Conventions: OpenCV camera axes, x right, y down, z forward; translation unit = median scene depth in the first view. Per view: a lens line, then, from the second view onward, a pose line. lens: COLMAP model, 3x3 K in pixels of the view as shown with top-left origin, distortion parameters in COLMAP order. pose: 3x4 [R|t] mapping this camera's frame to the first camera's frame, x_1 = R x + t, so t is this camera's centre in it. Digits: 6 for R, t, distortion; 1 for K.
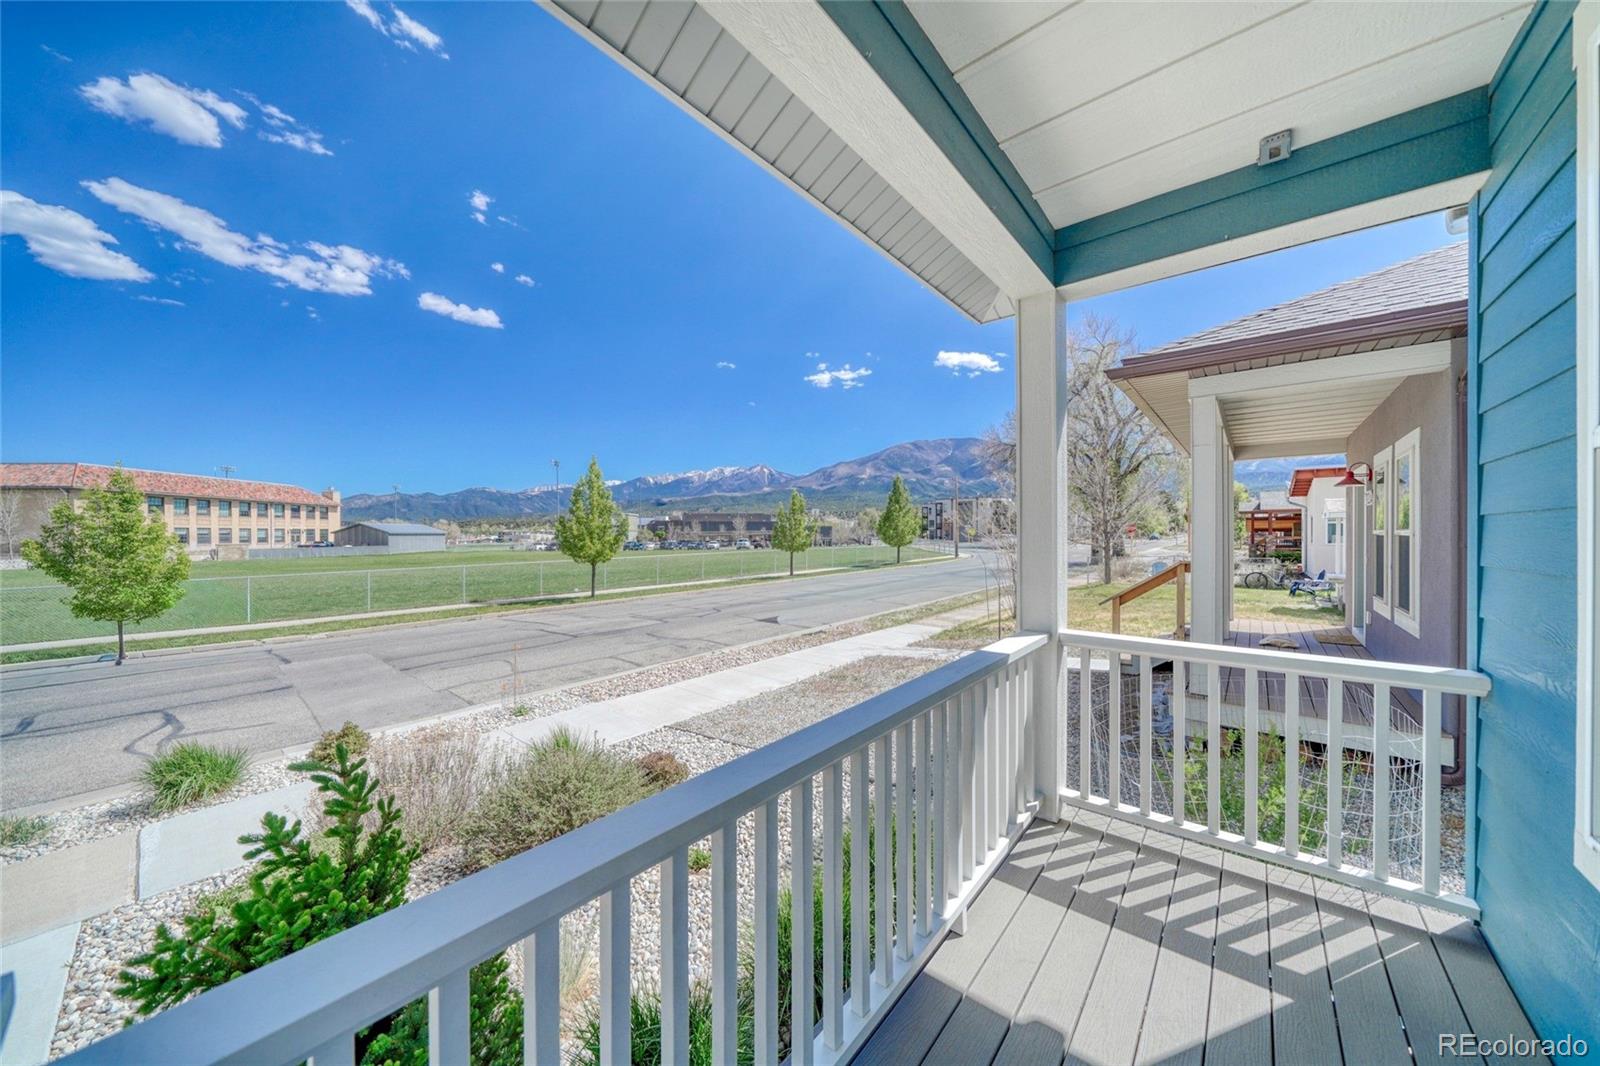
lens RADIAL K [[548.7, 0, 800.0], [0, 548.7, 533.0], [0, 0, 1]] dist [-0.007865, -0.000113]
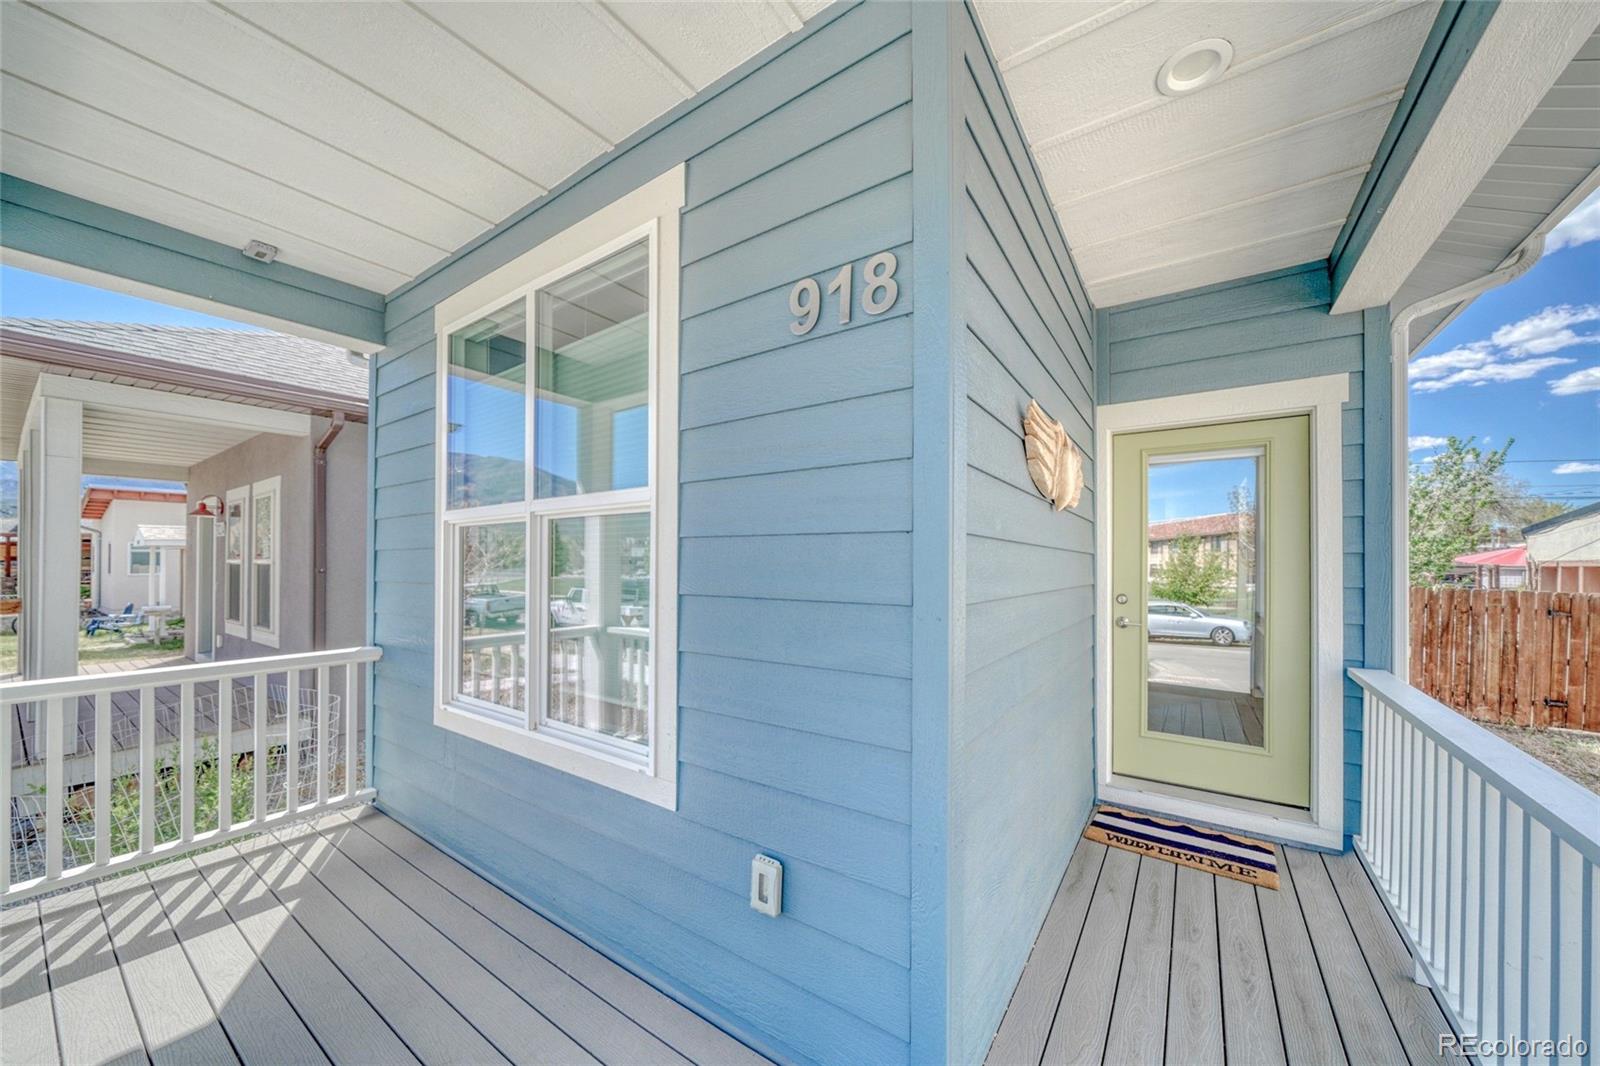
lens RADIAL K [[564.3, 0, 793.8], [0, 564.3, 551.0], [0, 0, 1]] dist [-0.006306, 0.000097]
pose [[-0.086535, 0.019245, 0.996063, -0.516215], [0.001399, 0.999815, -0.019196, 0.004034], [-0.996248, -0.000268, -0.086546, -0.106404]]
